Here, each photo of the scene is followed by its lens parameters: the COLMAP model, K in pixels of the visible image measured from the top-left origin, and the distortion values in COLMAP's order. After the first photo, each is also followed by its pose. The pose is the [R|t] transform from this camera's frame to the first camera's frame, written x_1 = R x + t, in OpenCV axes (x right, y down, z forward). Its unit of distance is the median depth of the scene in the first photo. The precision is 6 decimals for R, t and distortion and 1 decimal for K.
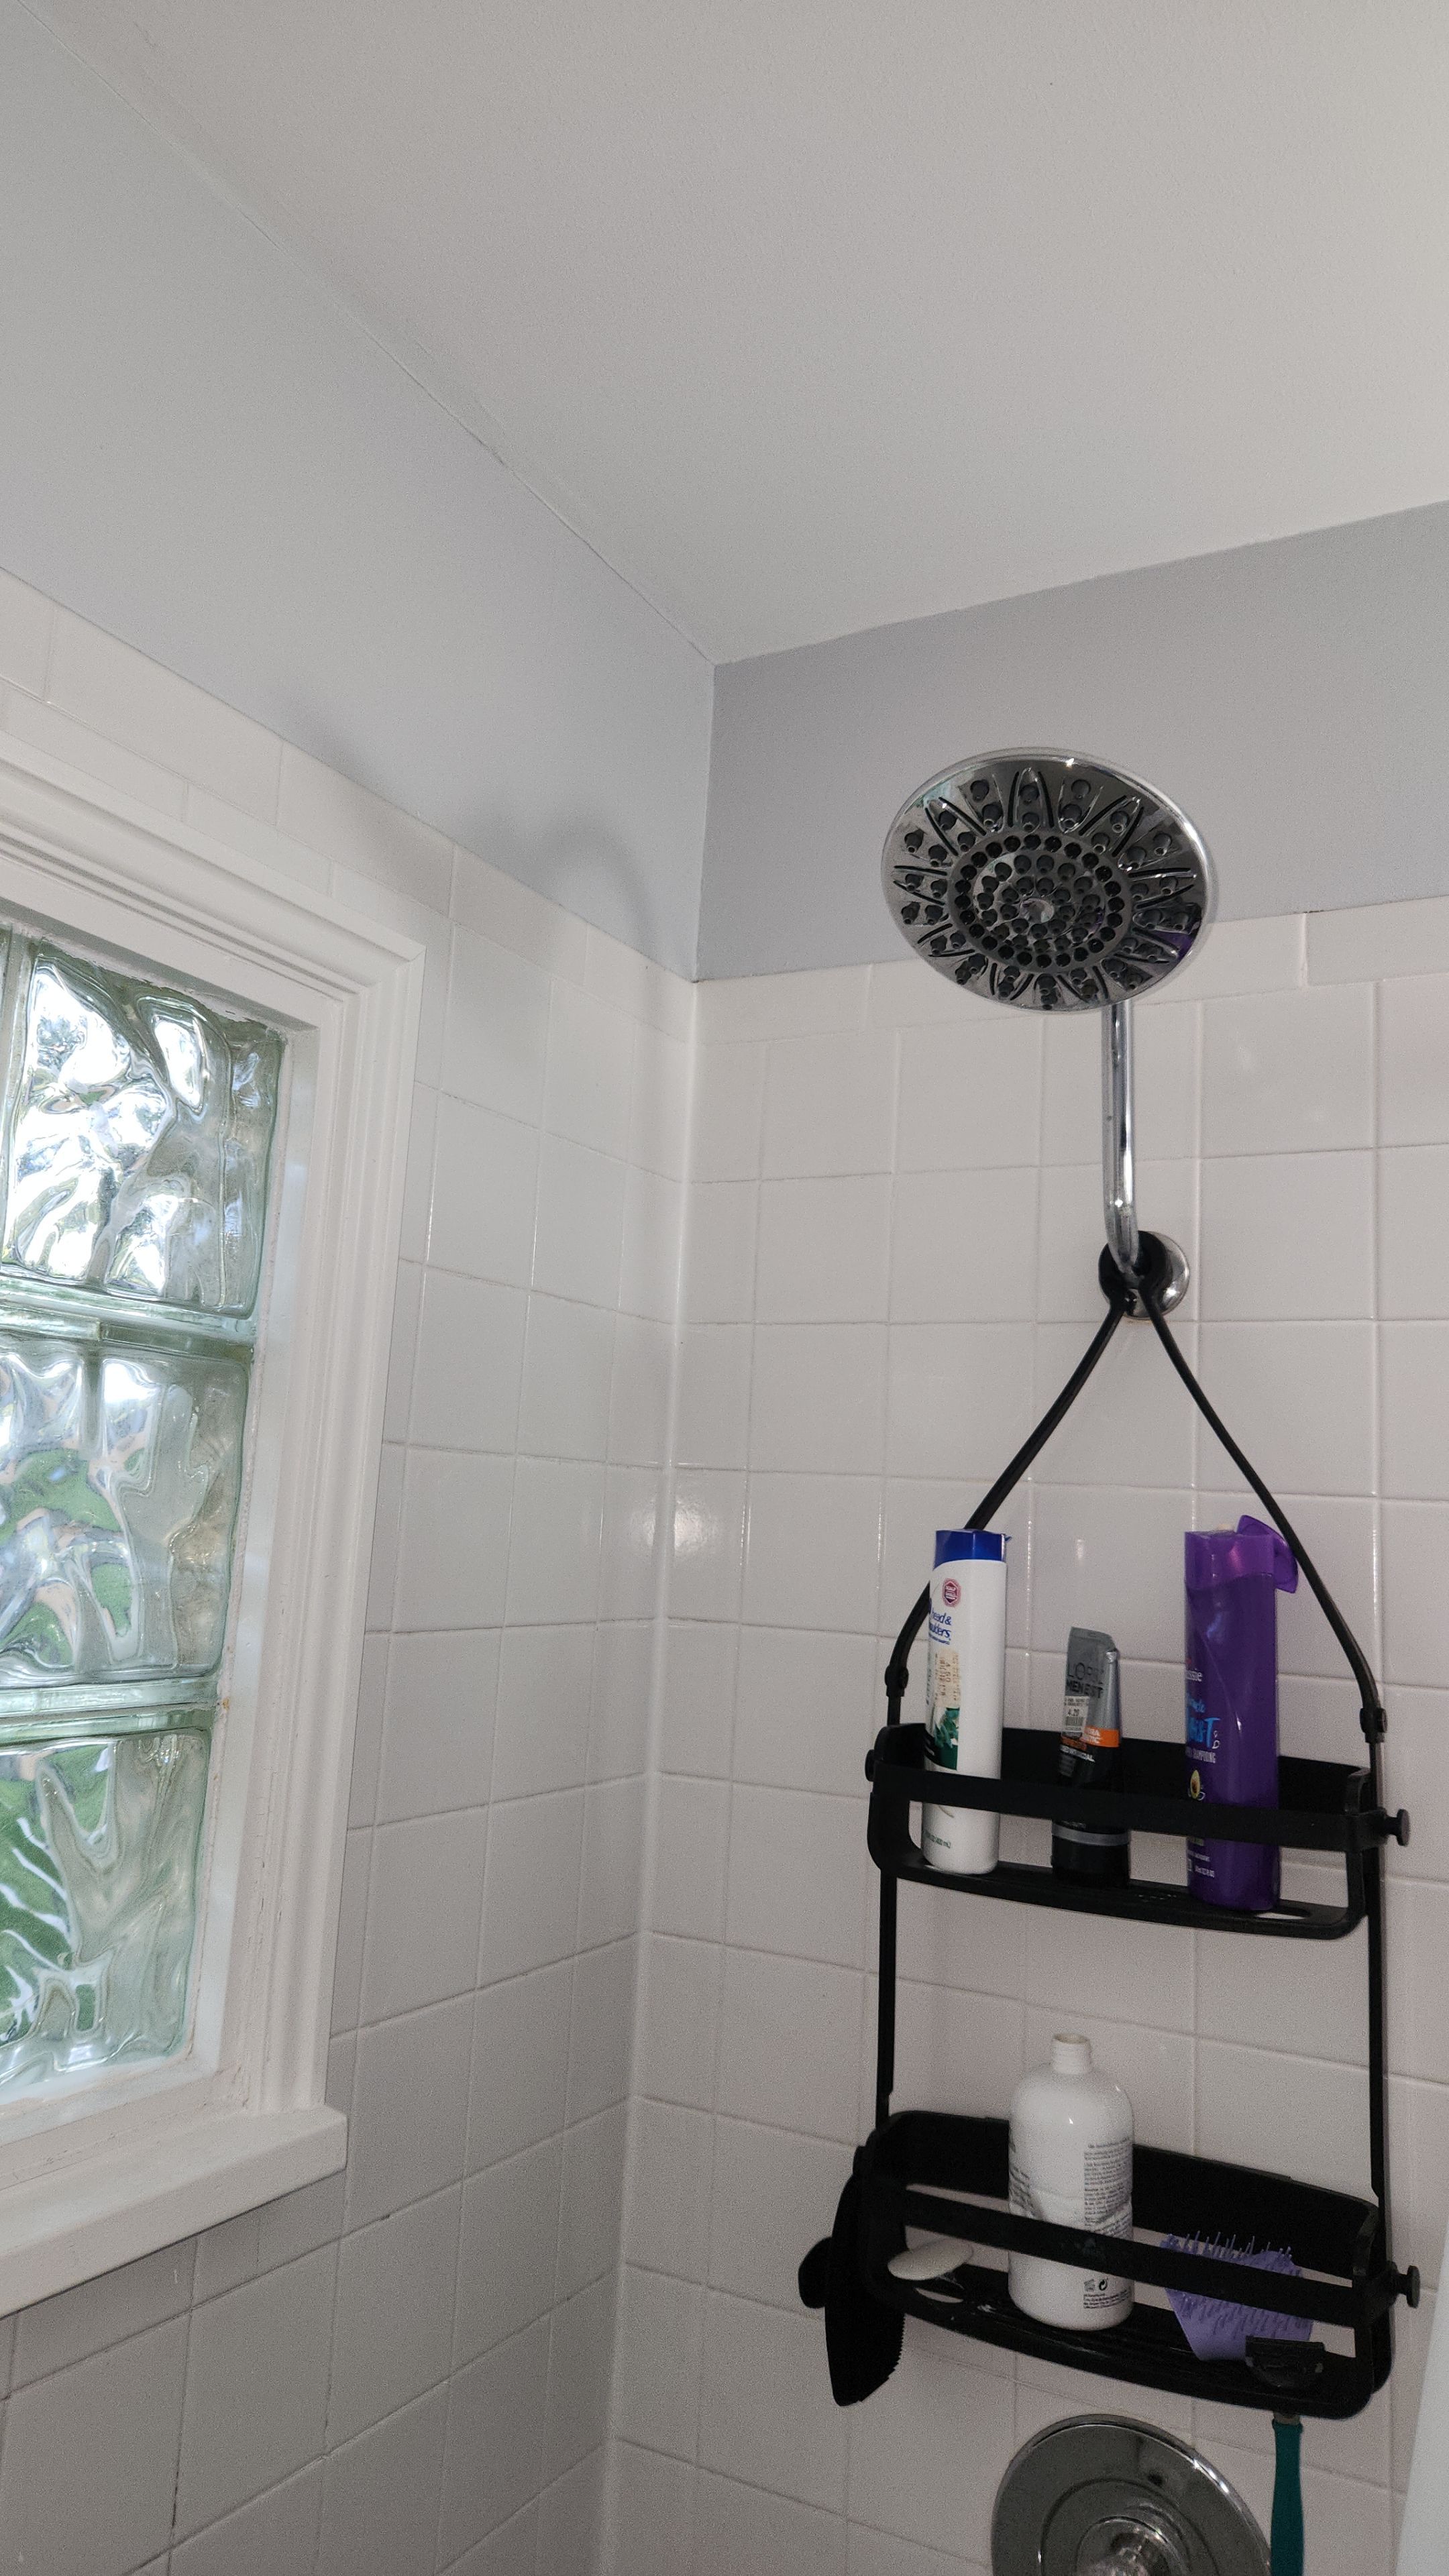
lens RADIAL K [[1729.8, 0, 730.0], [0, 1729.8, 1272.0], [0, 0, 1]] dist [0.062174, -0.054613]
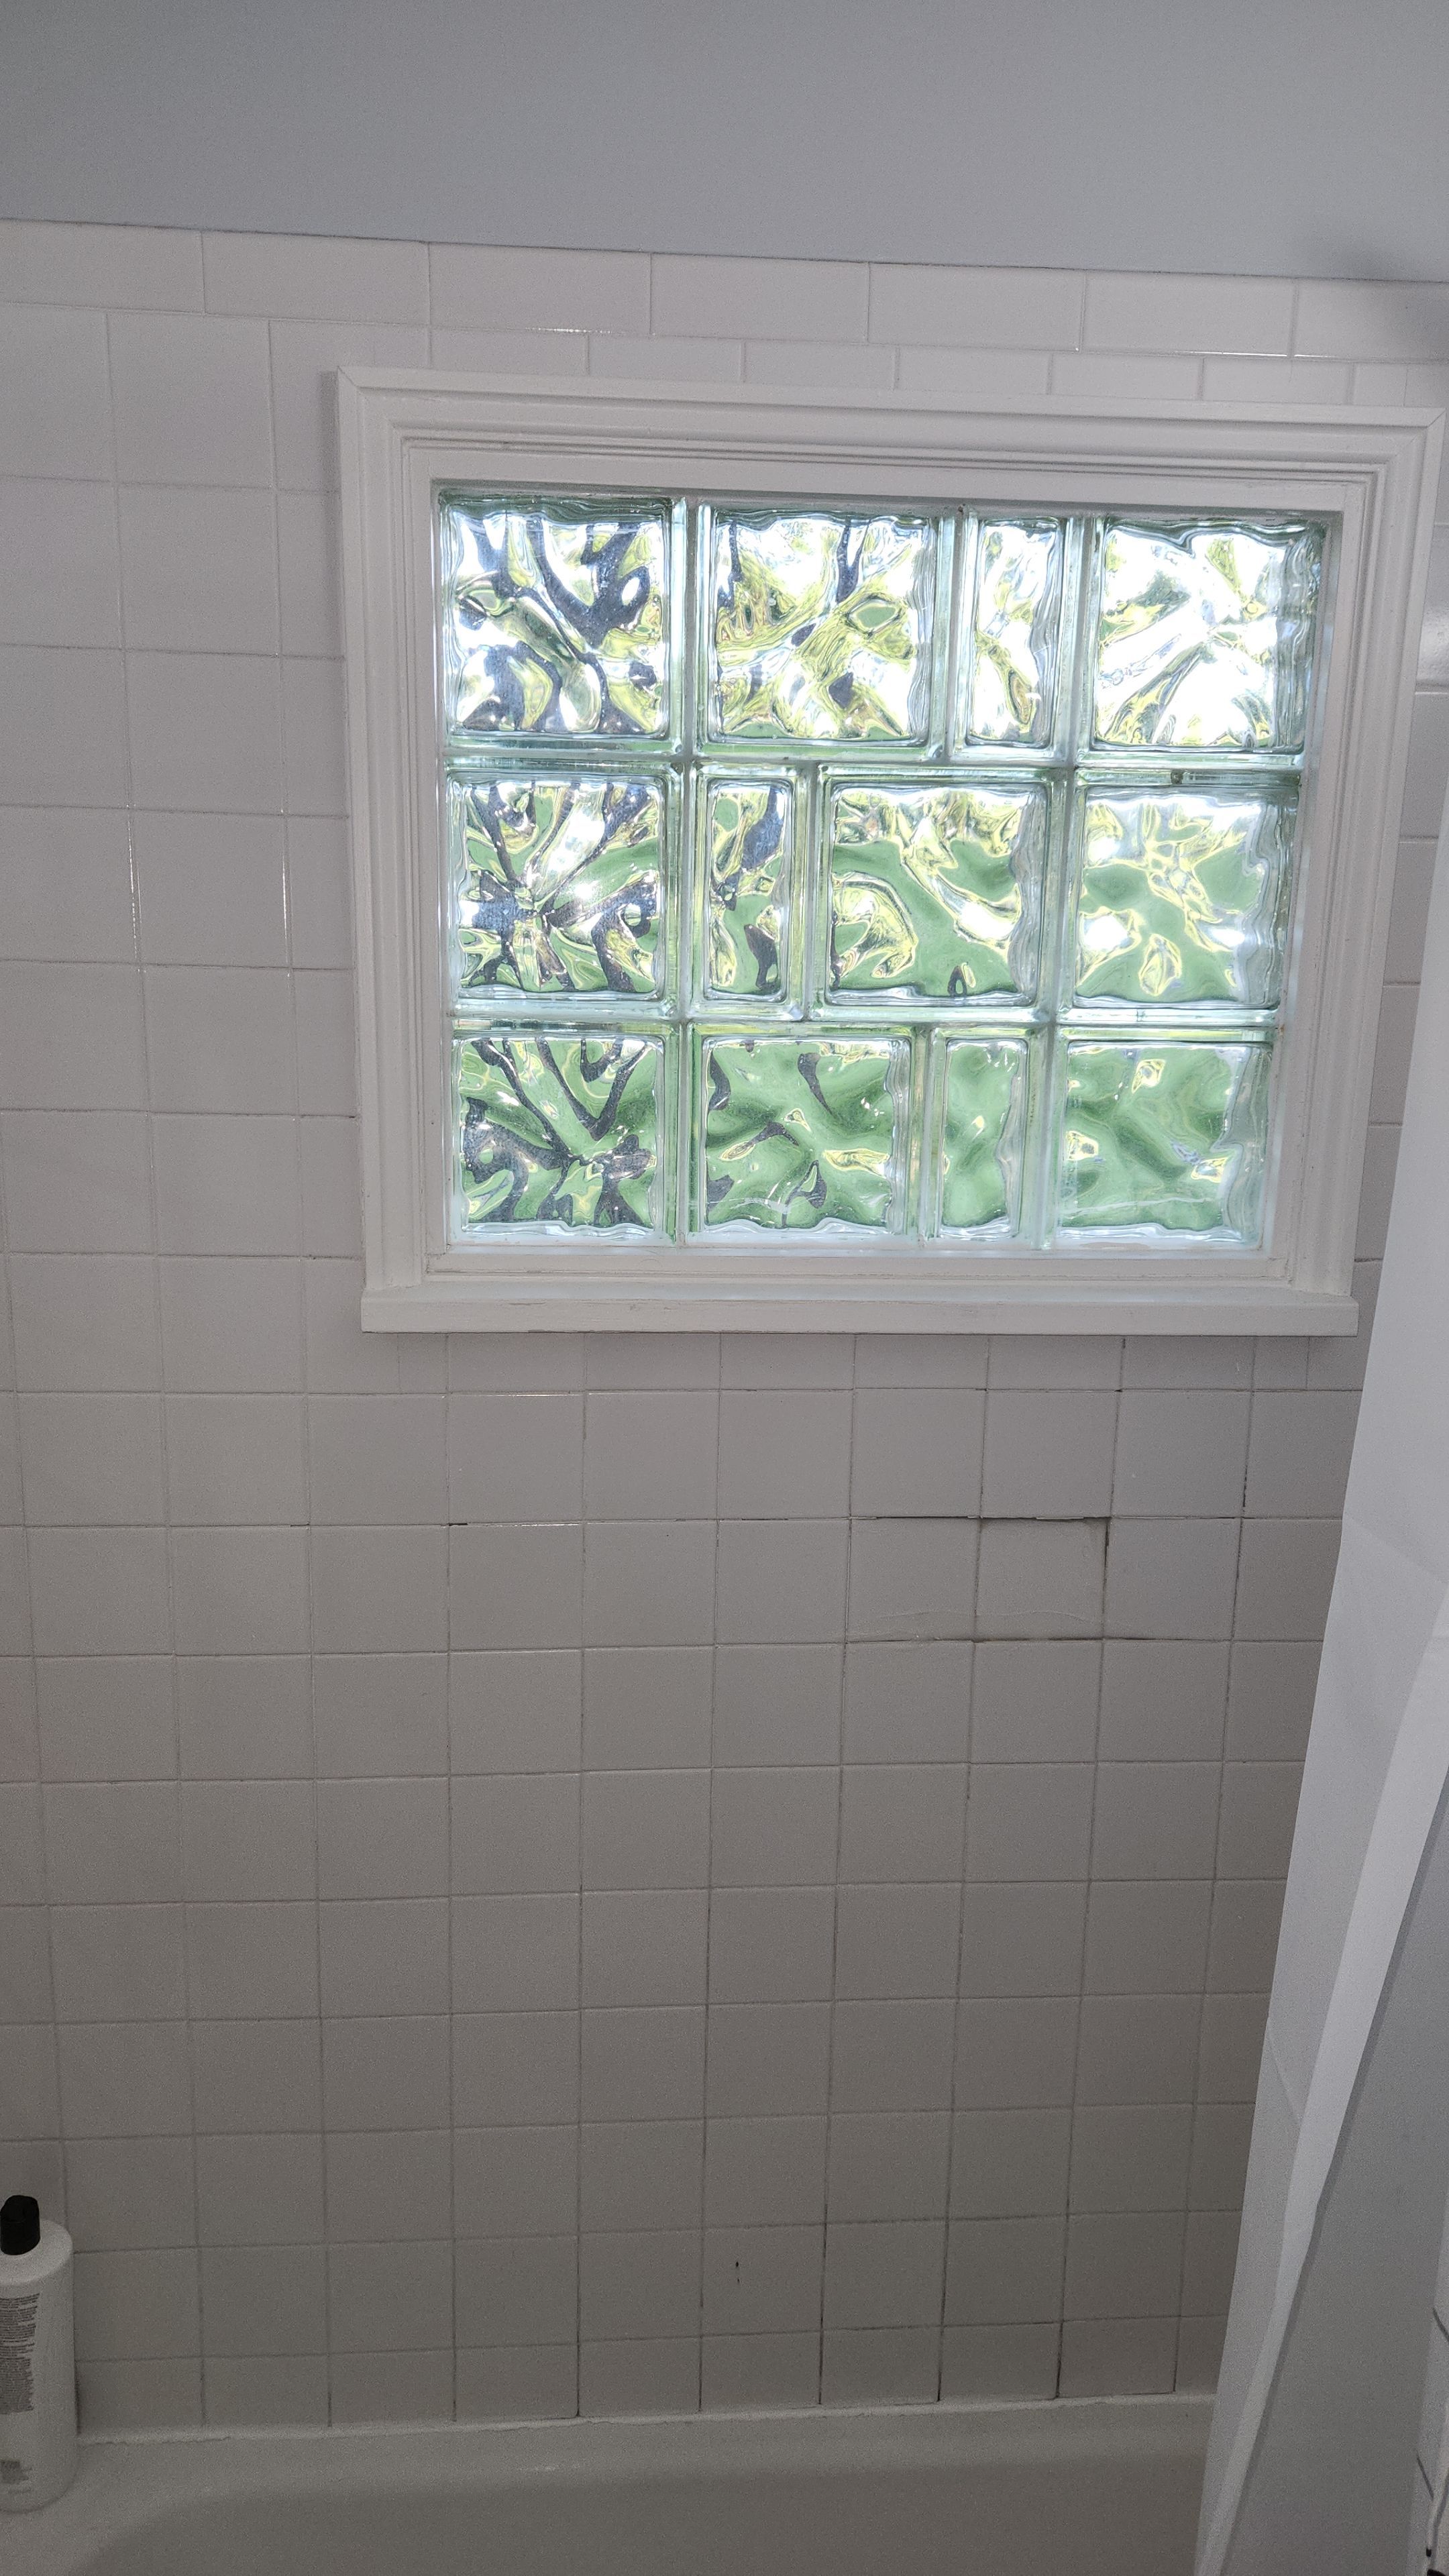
lens RADIAL K [[1729.8, 0, 707.3], [0, 1729.8, 1289.3], [0, 0, 1]] dist [0.062174, -0.054613]
pose [[0.531497, 0.134301, -0.836346, 0.636191], [0.137218, 0.960659, 0.241465, 0.032476], [0.835872, -0.243100, 0.492159, -0.165192]]
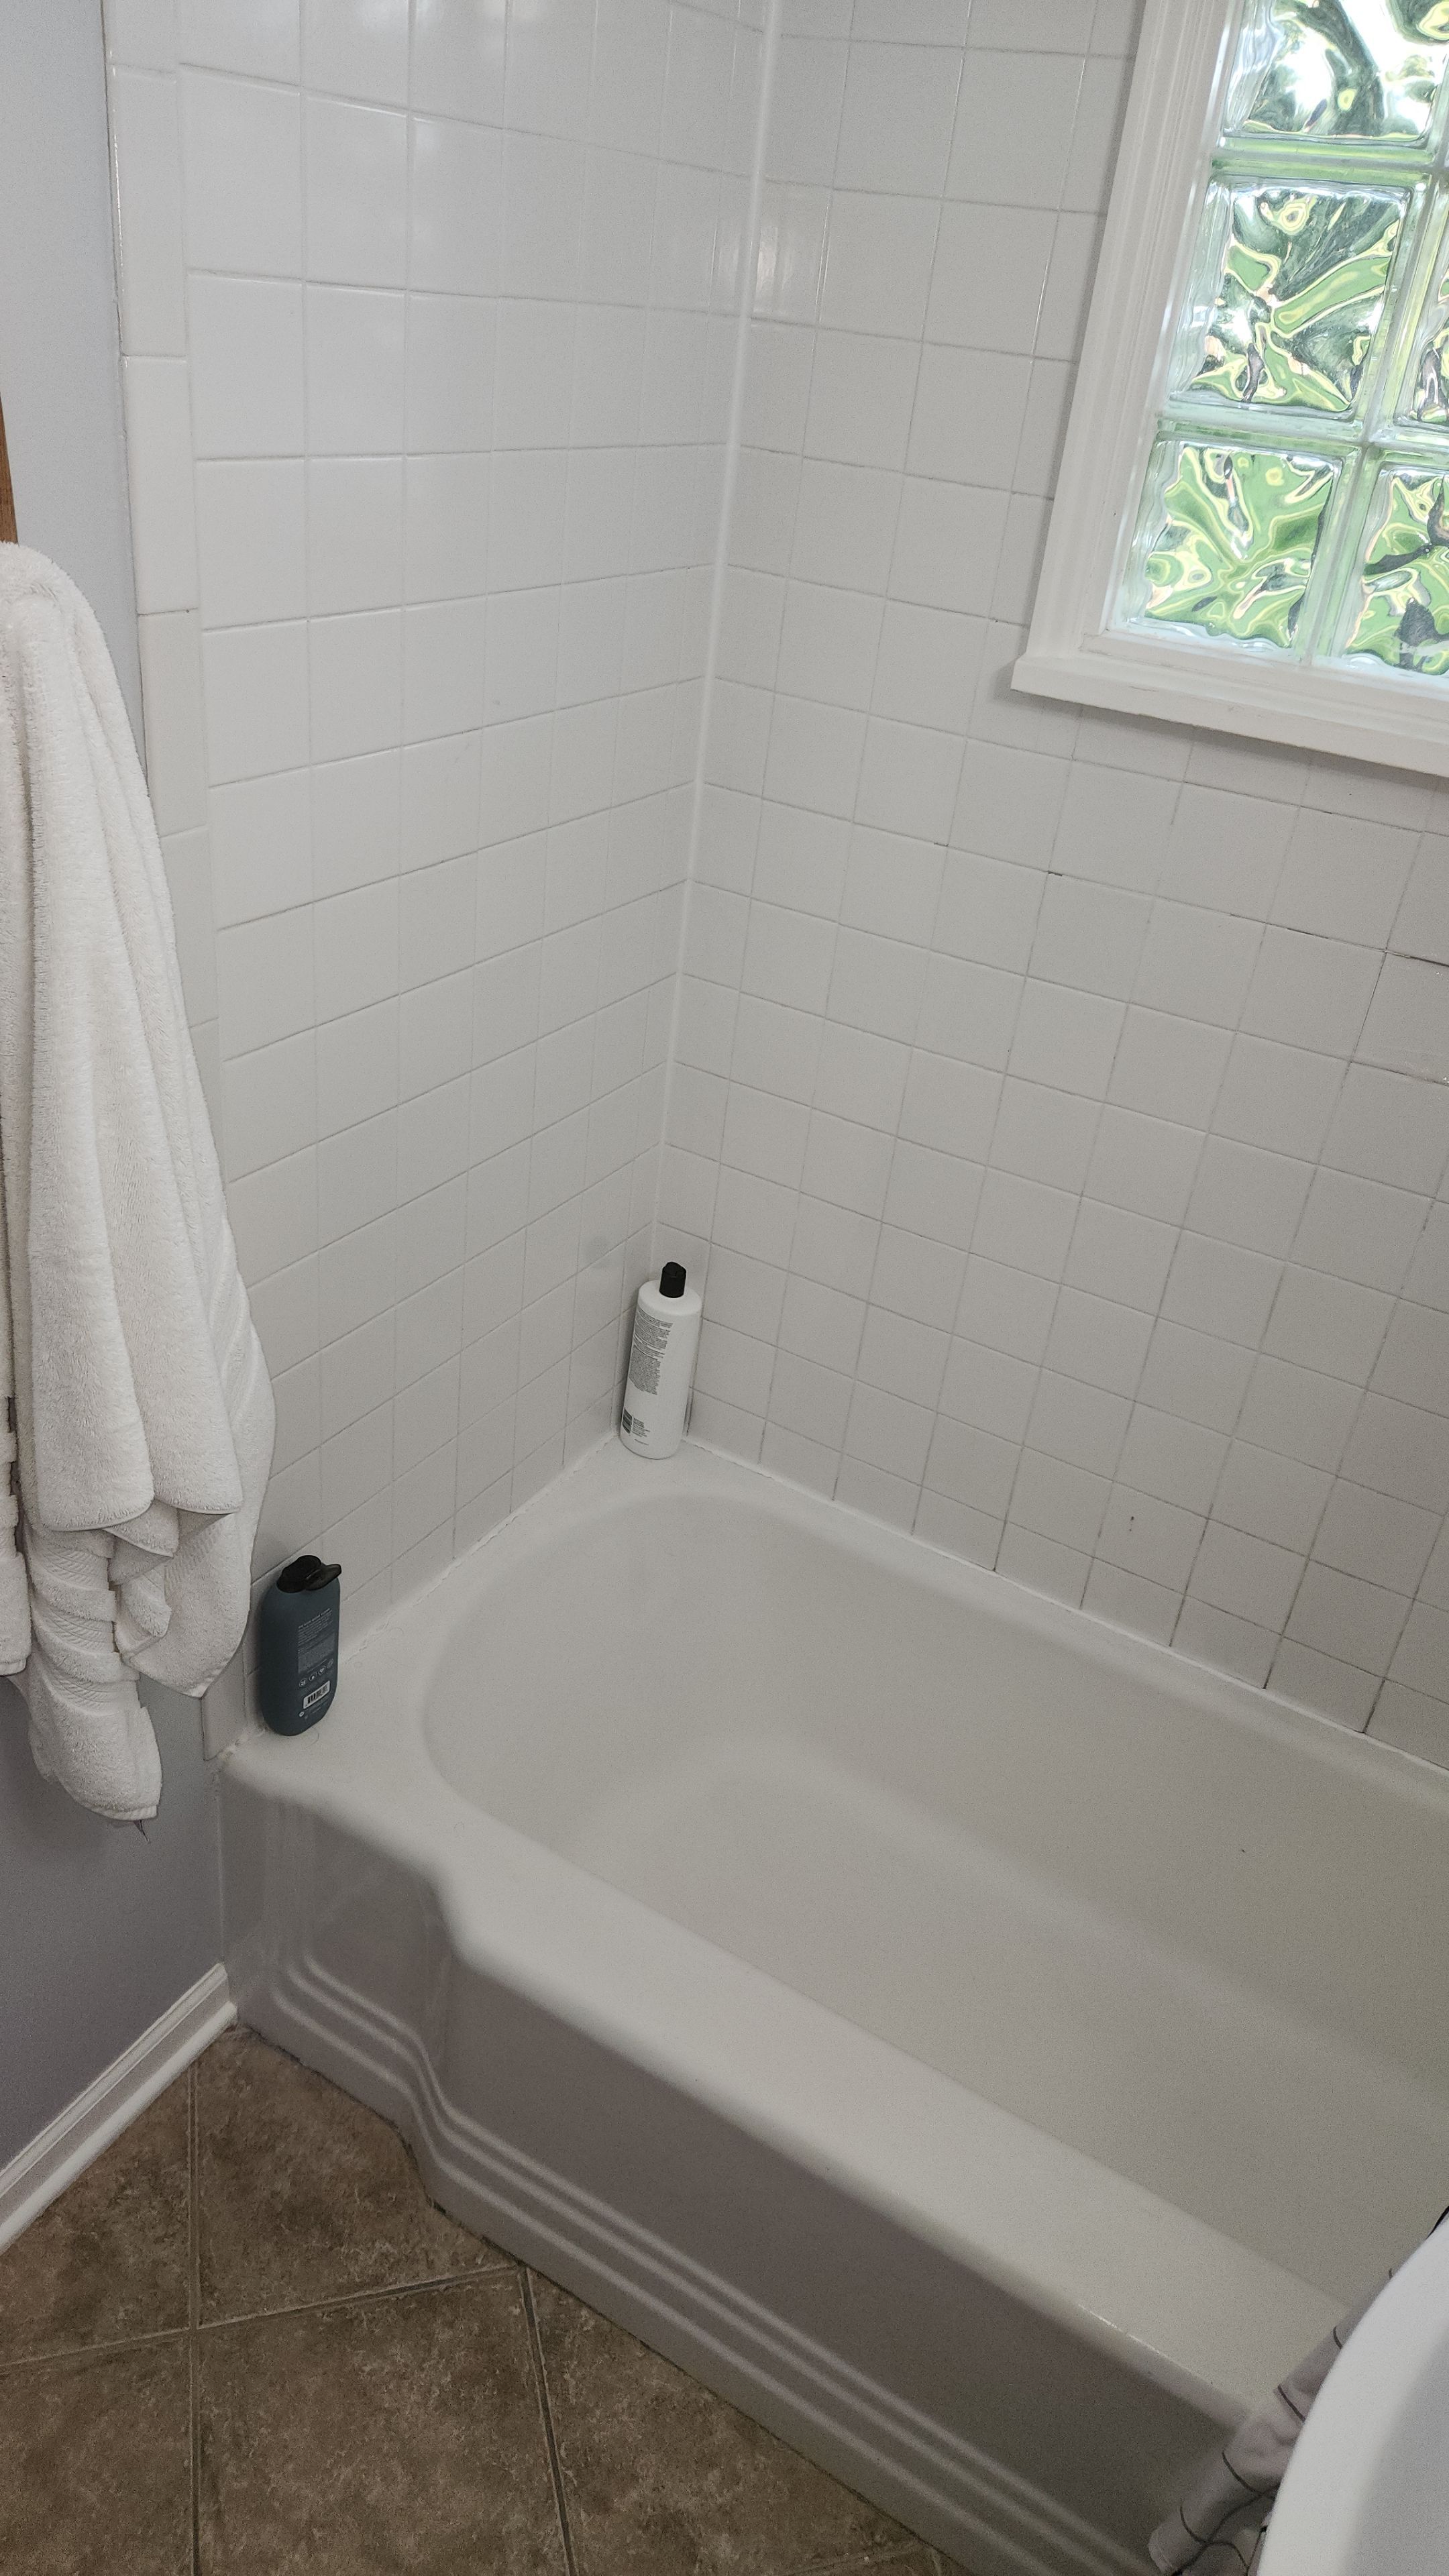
lens RADIAL K [[1729.8, 0, 698.7], [0, 1729.8, 1278.7], [0, 0, 1]] dist [0.062174, -0.054613]
pose [[-0.038896, 0.449421, -0.892473, 1.058980], [0.051318, 0.892869, 0.447384, 0.083880], [0.997925, -0.028399, -0.057792, 0.014352]]
